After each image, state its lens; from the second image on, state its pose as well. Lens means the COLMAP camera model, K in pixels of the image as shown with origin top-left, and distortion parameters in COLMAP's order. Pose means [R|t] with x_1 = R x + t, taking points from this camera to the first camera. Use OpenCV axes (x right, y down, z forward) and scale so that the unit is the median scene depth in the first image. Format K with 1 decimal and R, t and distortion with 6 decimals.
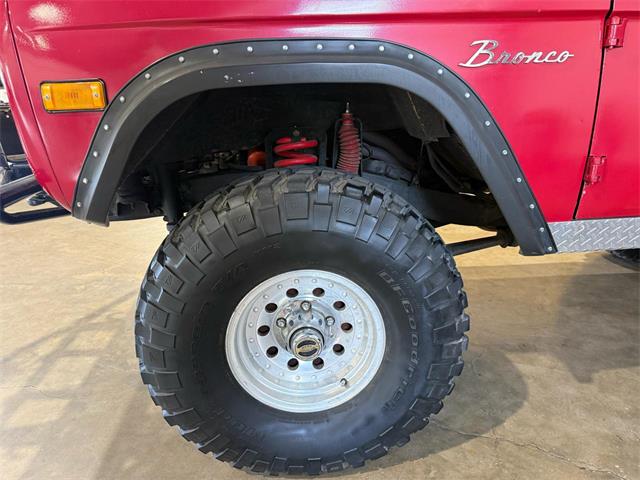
lens RADIAL K [[456.7, 0, 324.2], [0, 456.7, 235.1], [0, 0, 1]] dist [0.055680, -0.050452]
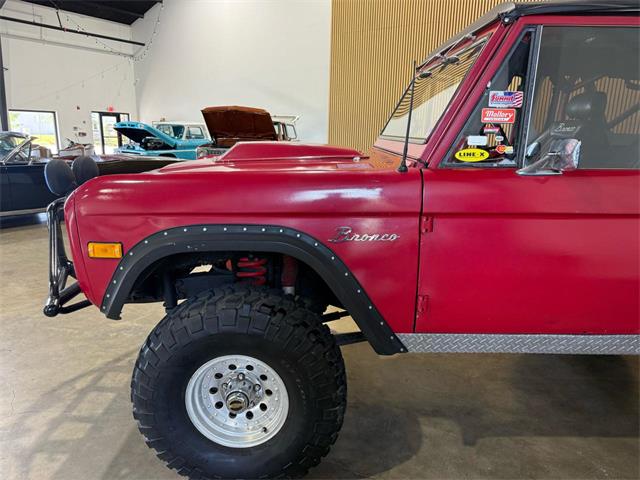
lens RADIAL K [[456.7, 0, 323.0], [0, 456.7, 240.1], [0, 0, 1]] dist [0.055680, -0.050452]
pose [[0.994217, 0.051909, -0.094014, 0.346022], [-0.058138, 0.996205, -0.064772, -0.210396], [0.090294, 0.069863, 0.993462, -0.523000]]
